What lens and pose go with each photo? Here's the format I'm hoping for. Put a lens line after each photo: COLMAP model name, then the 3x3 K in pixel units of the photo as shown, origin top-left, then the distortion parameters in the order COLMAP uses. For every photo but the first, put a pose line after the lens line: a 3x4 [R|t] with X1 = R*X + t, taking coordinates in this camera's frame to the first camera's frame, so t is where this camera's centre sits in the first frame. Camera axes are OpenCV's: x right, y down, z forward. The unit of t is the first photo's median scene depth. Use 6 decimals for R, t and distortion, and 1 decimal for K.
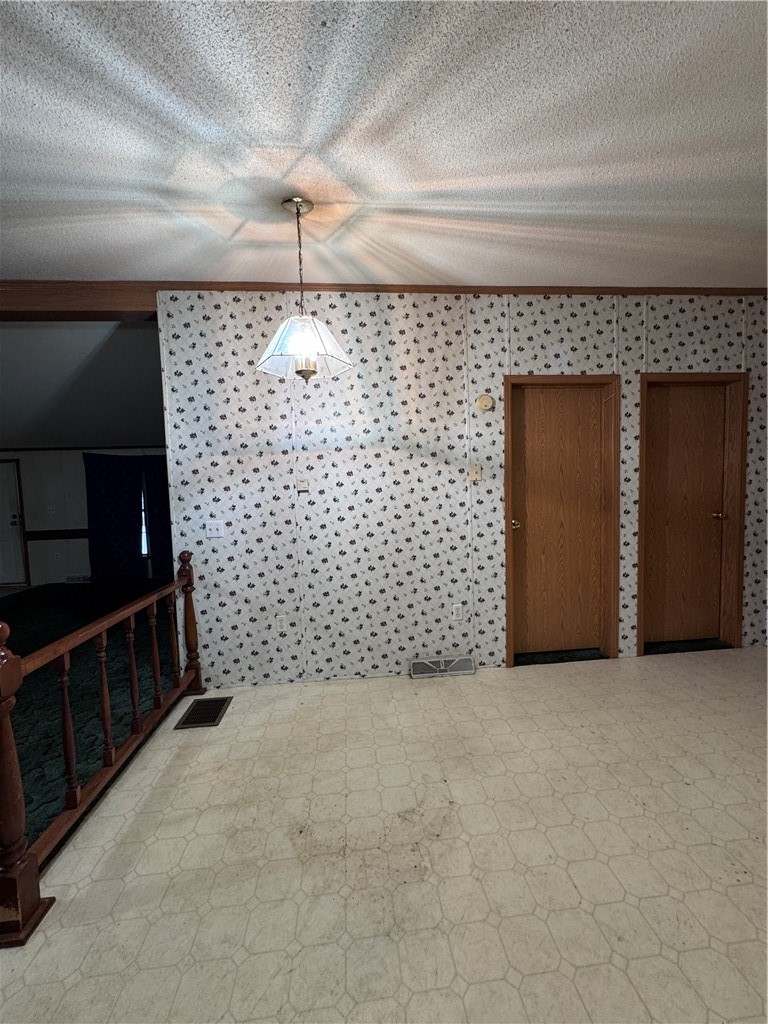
lens RADIAL K [[408.9, 0, 384.2], [0, 408.9, 513.7], [0, 0, 1]] dist [0.002029, 0.000194]
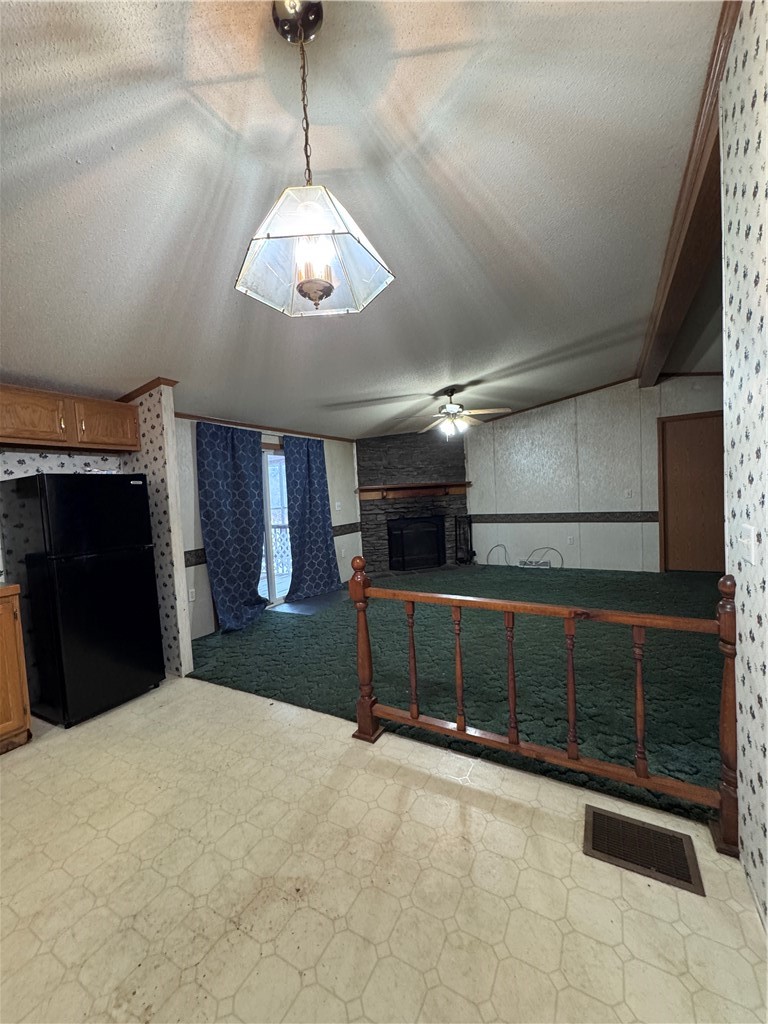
lens RADIAL K [[408.9, 0, 379.7], [0, 408.9, 514.6], [0, 0, 1]] dist [0.002029, 0.000194]
pose [[-0.559813, 0.105513, -0.821874, 0.341624], [0.009518, 0.992613, 0.120950, -0.102380], [0.828564, 0.059887, -0.556682, 1.690411]]
